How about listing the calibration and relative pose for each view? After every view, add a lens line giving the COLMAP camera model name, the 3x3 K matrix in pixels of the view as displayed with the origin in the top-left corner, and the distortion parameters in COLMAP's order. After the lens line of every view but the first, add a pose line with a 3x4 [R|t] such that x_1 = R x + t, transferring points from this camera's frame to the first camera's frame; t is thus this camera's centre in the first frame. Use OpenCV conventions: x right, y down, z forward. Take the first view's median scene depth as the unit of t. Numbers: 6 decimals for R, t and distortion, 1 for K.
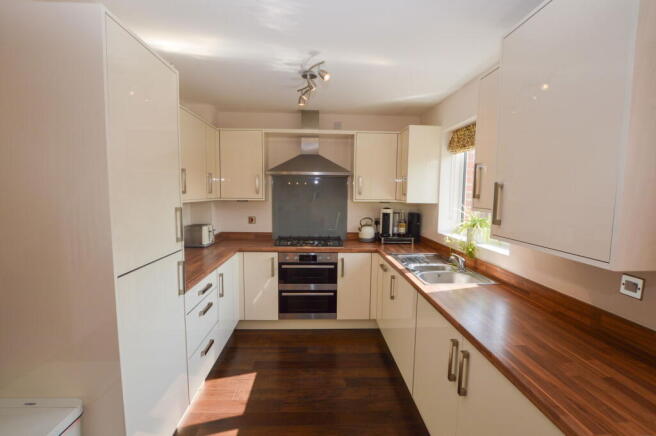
lens RADIAL K [[294.6, 0, 331.8], [0, 294.6, 218.7], [0, 0, 1]] dist [-0.035235, 0.000369]
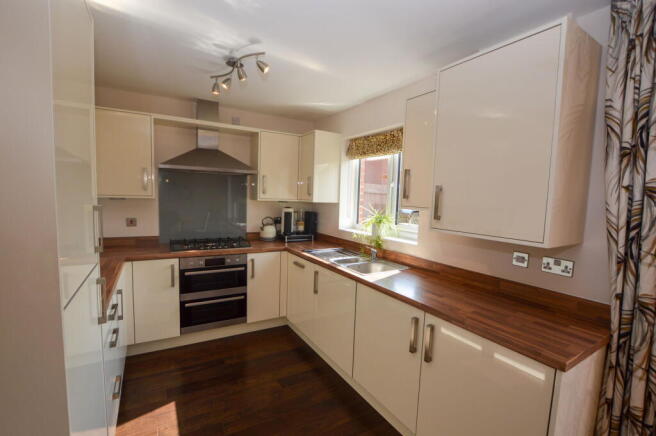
lens RADIAL K [[284.1, 0, 328.0], [0, 284.1, 218.0], [0, 0, 1]] dist [-0.033073, 0.000093]
pose [[0.887564, -0.017611, 0.460347, -0.171200], [0.017880, 0.999833, 0.003776, 0.000502], [-0.460337, 0.004880, 0.887731, 0.058763]]
